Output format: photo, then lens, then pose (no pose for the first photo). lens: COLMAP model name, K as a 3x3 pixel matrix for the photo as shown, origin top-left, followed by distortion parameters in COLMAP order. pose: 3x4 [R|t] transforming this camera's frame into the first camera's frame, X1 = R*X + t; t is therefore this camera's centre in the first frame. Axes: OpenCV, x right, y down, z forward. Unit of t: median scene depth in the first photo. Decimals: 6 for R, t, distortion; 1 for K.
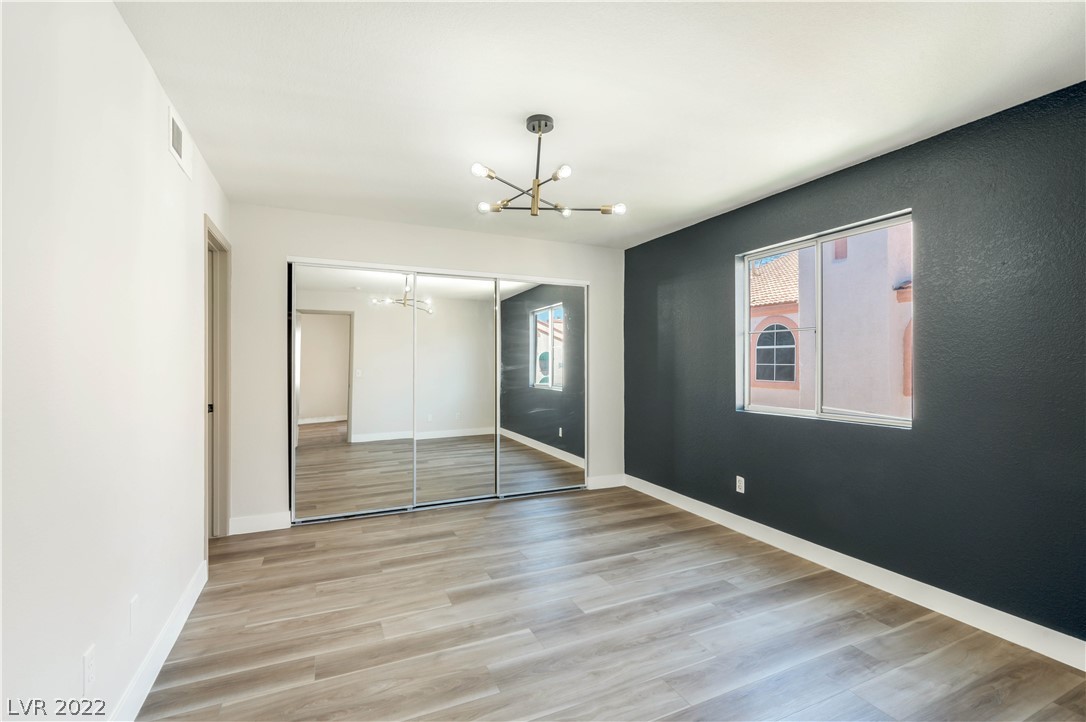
lens RADIAL K [[478.5, 0, 544.5], [0, 478.5, 363.0], [0, 0, 1]] dist [-0.000503, -0.000408]
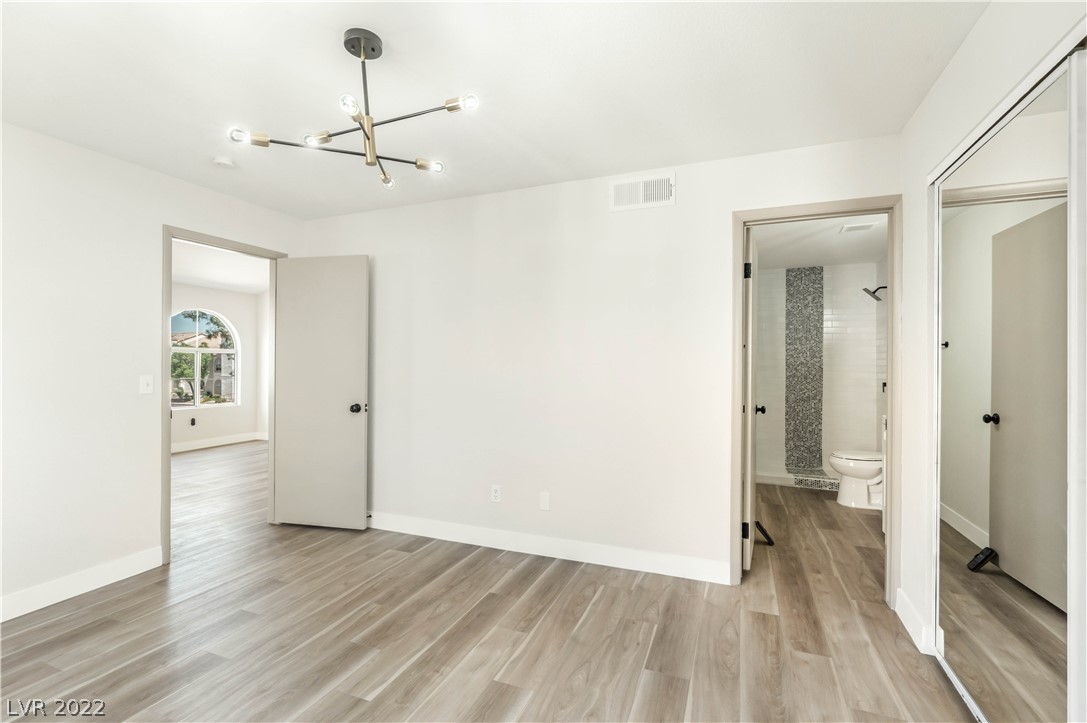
lens RADIAL K [[478.9, 0, 545.0], [0, 478.9, 363.5], [0, 0, 1]] dist [-0.000503, -0.000408]
pose [[-0.725071, -0.003130, -0.688667, 0.300426], [-0.003009, 0.999995, -0.001378, 0.001366], [0.688668, 0.001073, -0.725076, 1.756511]]
